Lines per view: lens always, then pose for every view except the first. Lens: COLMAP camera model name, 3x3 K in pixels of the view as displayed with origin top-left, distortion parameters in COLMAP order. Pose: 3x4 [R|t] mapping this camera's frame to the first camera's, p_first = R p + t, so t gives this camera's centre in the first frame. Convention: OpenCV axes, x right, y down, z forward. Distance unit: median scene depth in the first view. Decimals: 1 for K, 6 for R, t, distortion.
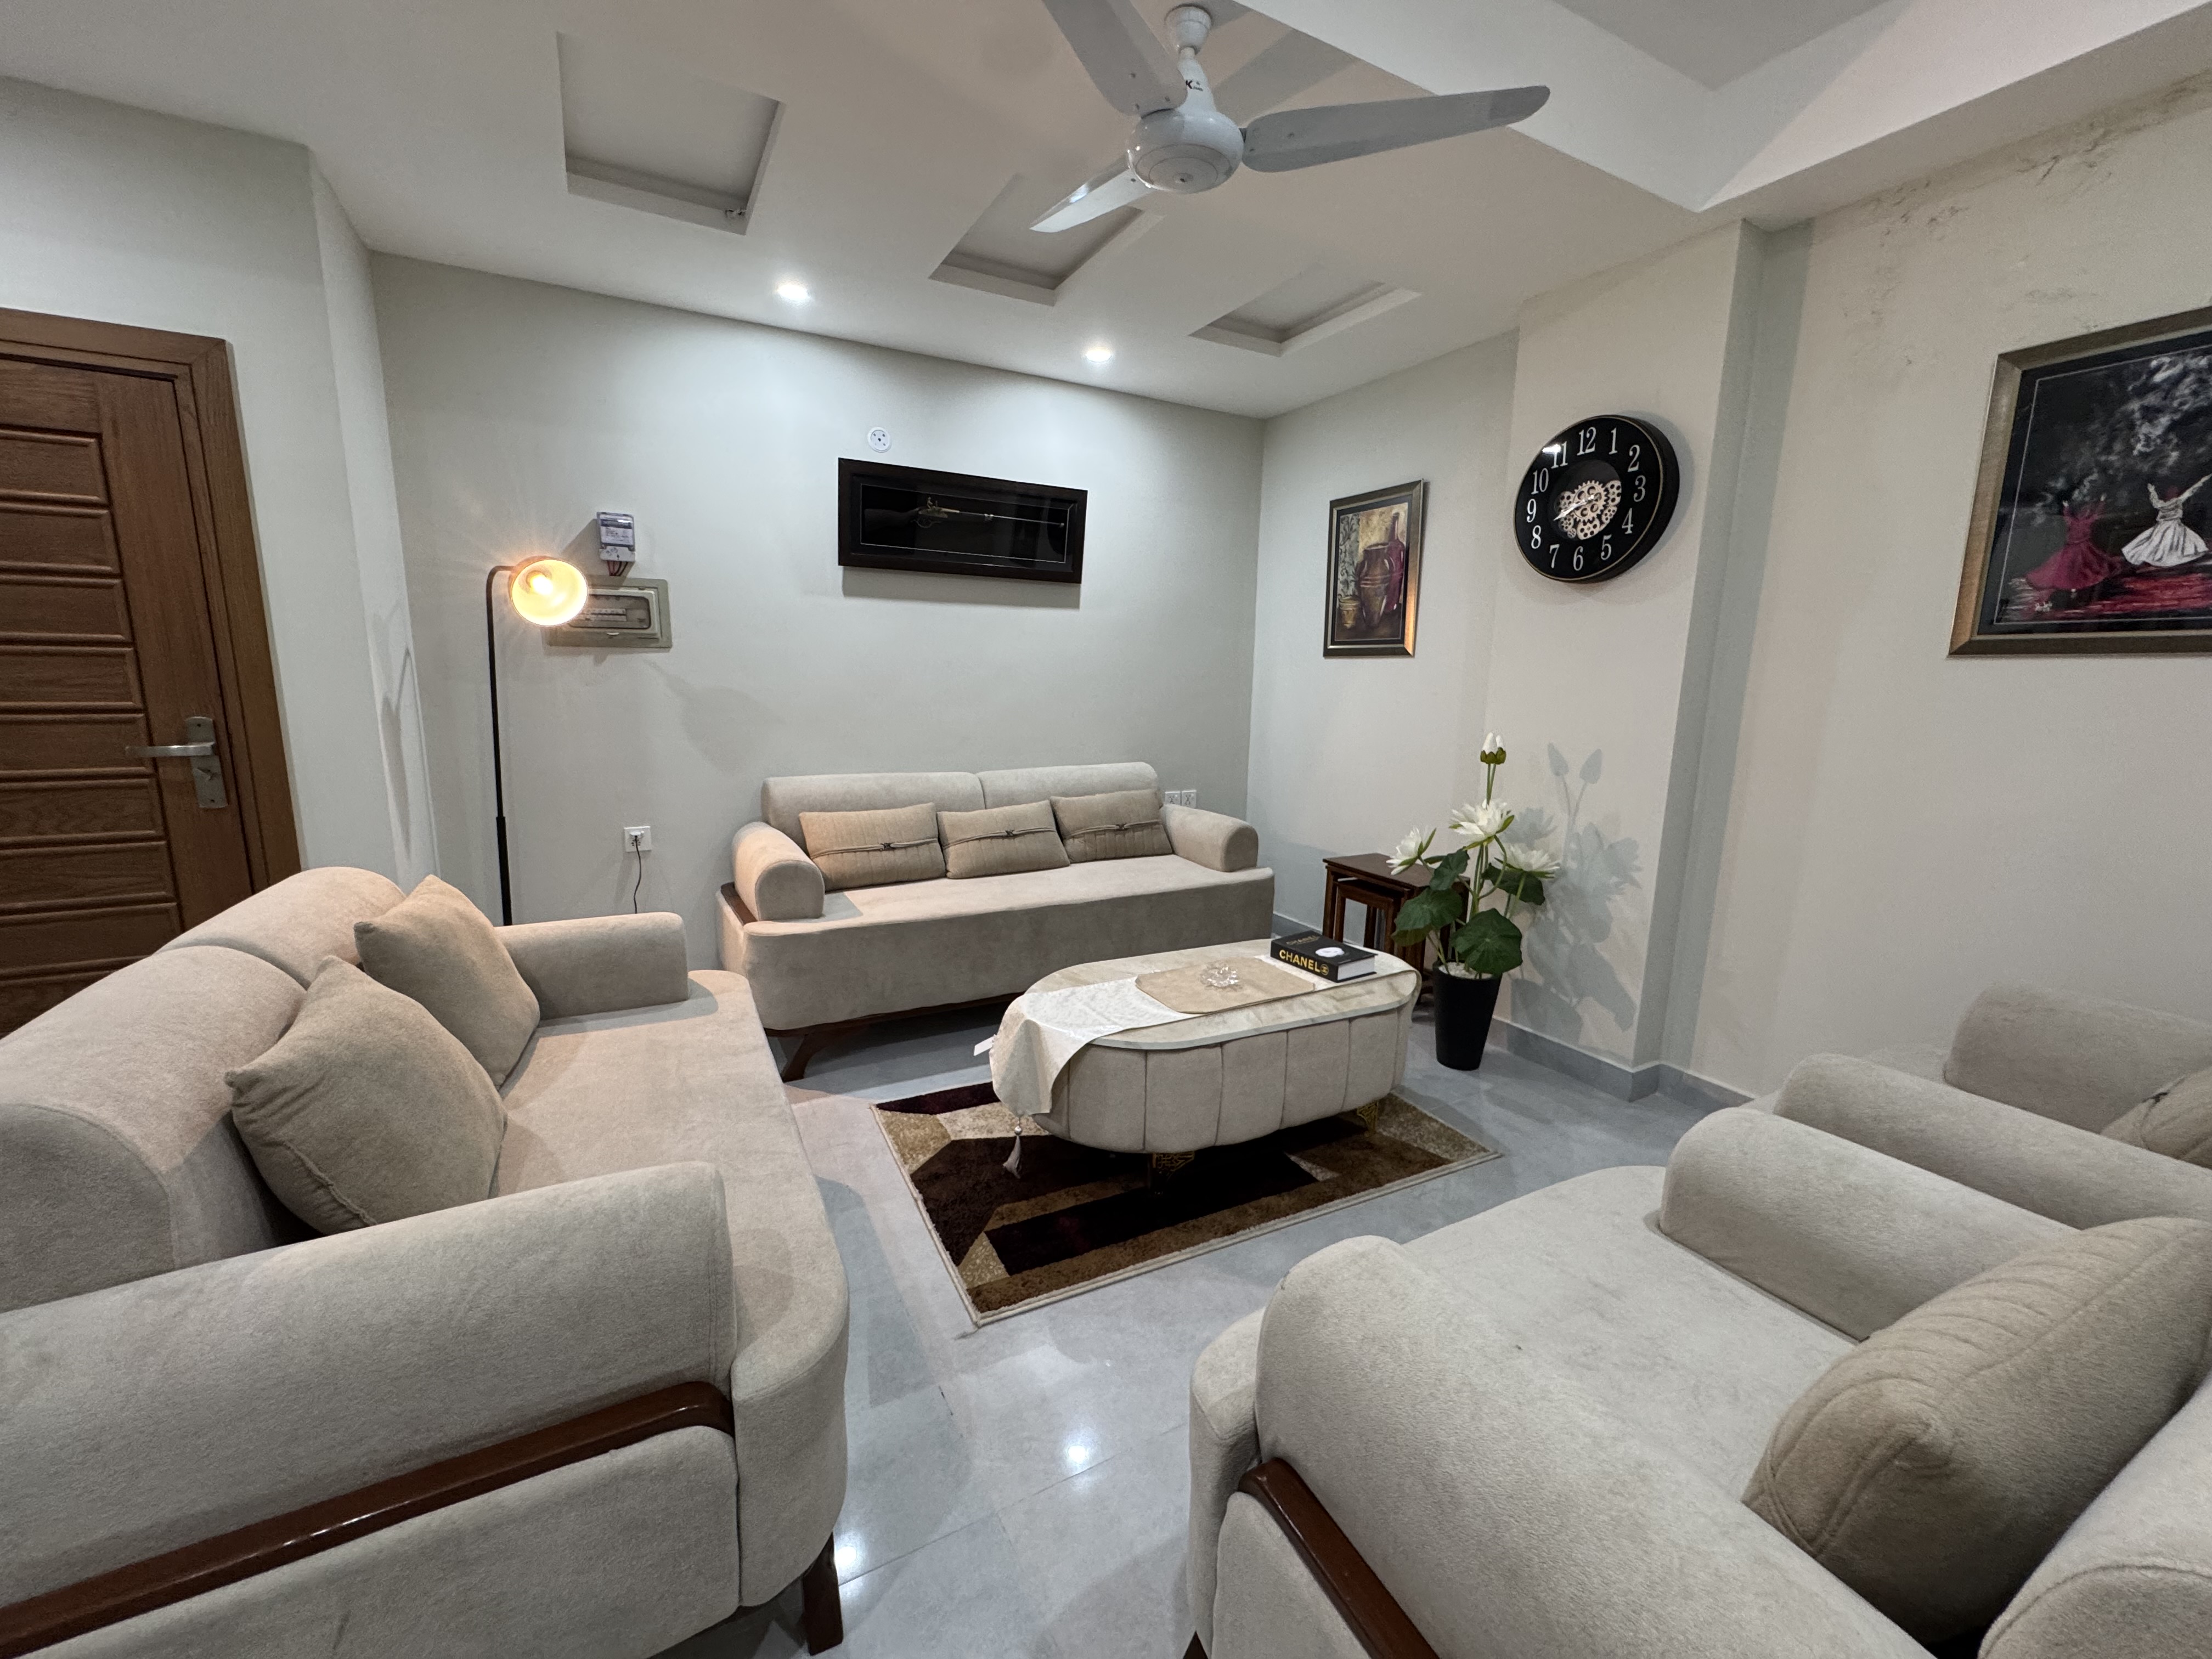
lens RADIAL K [[887.8, 0, 1105.3], [0, 887.8, 828.1], [0, 0, 1]] dist [-0.001717, -0.000266]
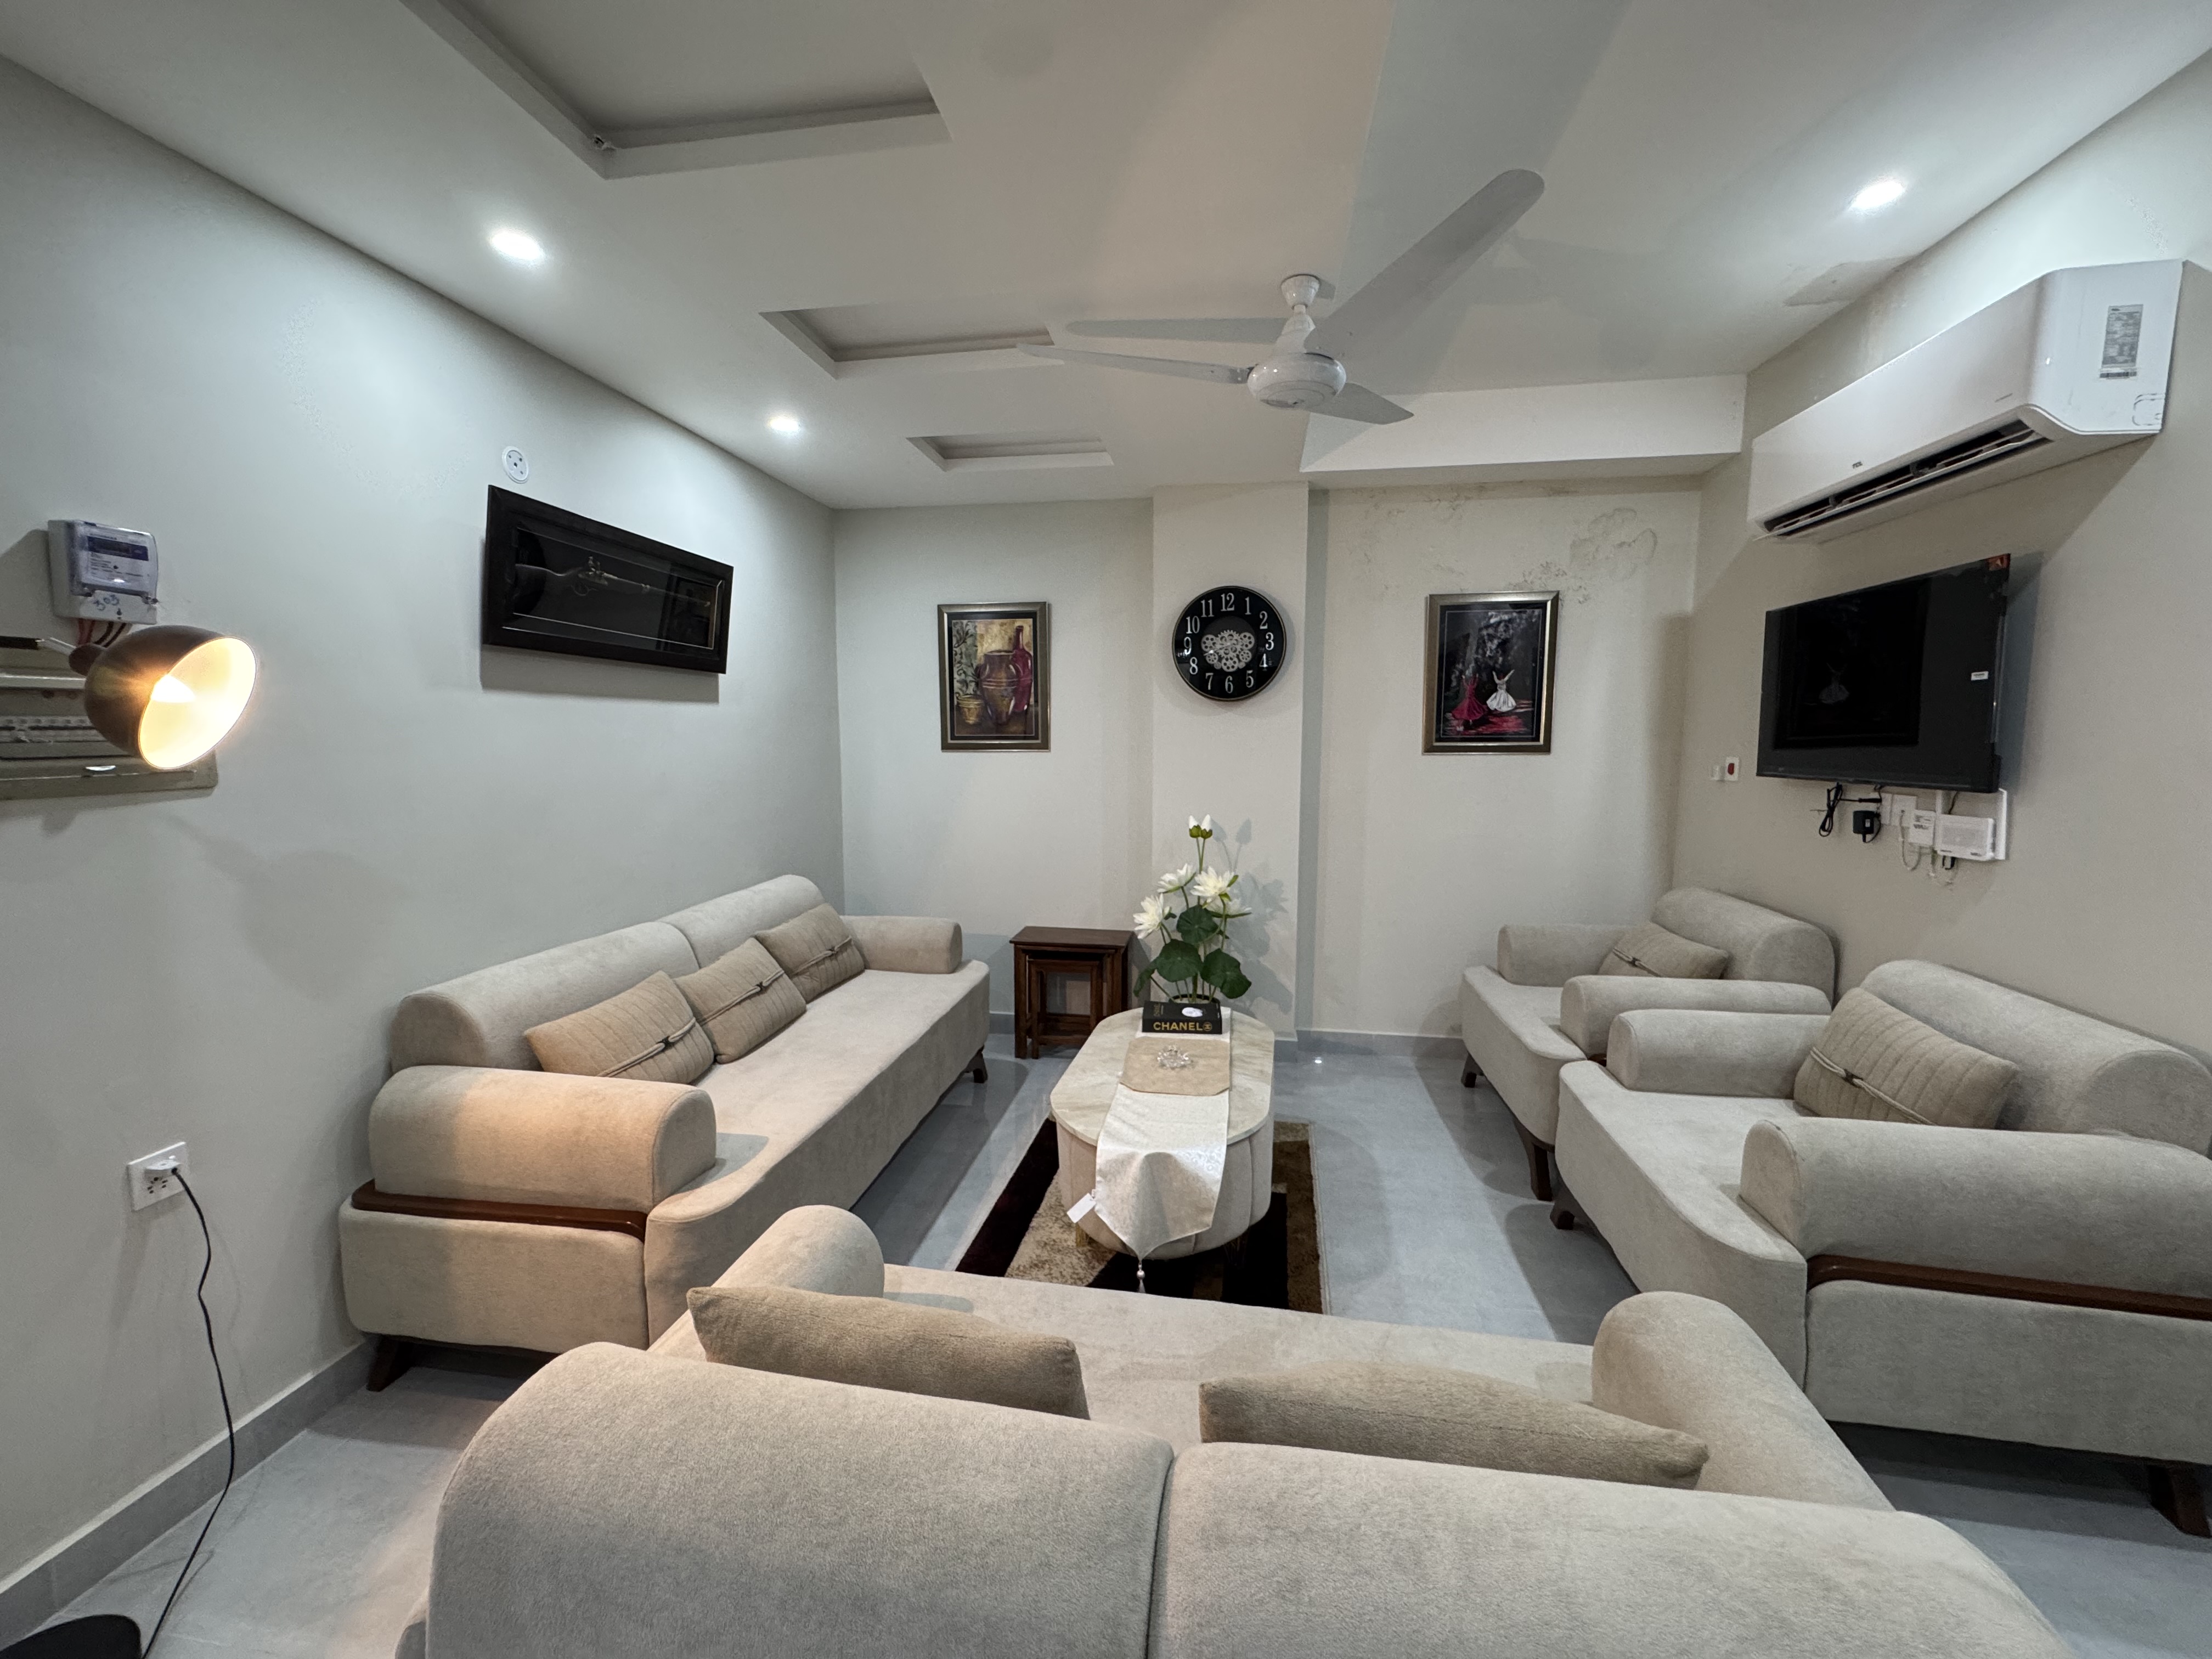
lens RADIAL K [[887.8, 0, 1105.3], [0, 887.8, 828.1], [0, 0, 1]] dist [-0.001717, -0.000266]
pose [[0.609119, -0.100544, 0.786680, -0.580081], [0.148693, 0.988819, 0.011247, -0.106755], [-0.779015, 0.110123, 0.617259, 0.269935]]
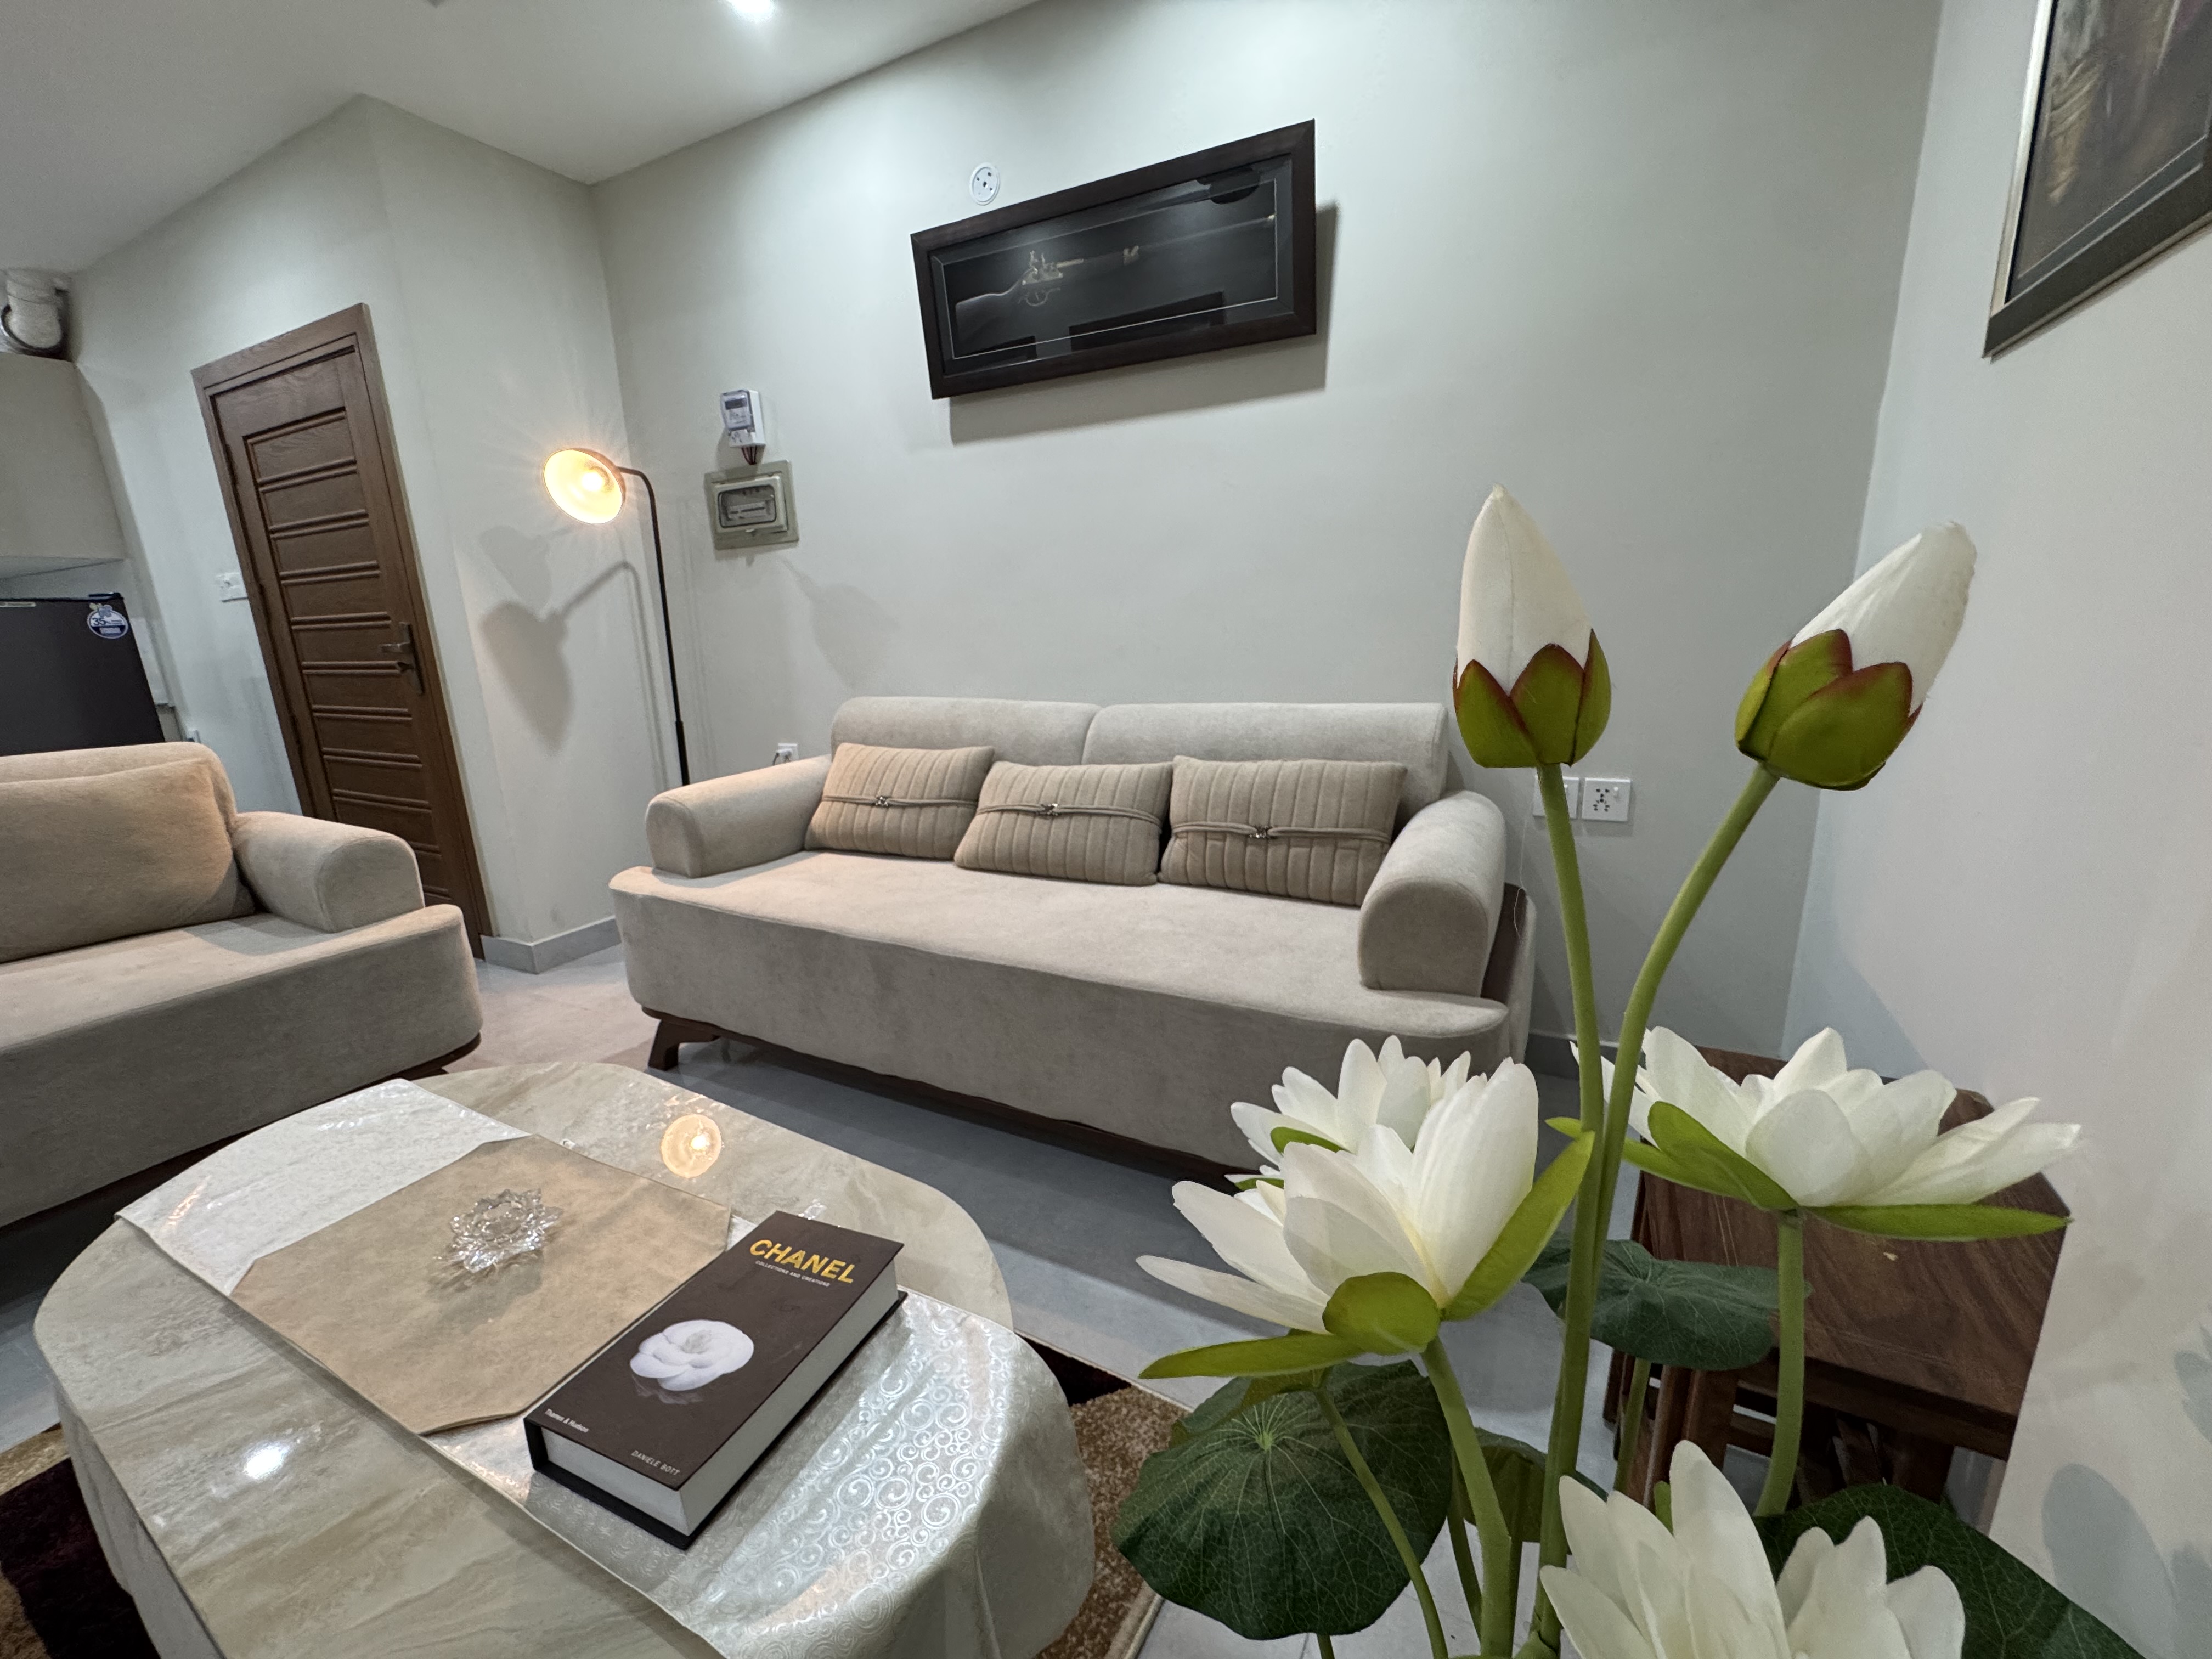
lens RADIAL K [[887.8, 0, 1105.3], [0, 887.8, 828.1], [0, 0, 1]] dist [-0.001717, -0.000266]
pose [[0.546606, 0.166062, -0.820759, 0.437710], [-0.097333, 0.986095, 0.134692, -0.071155], [0.831714, 0.006264, 0.555169, 0.764634]]
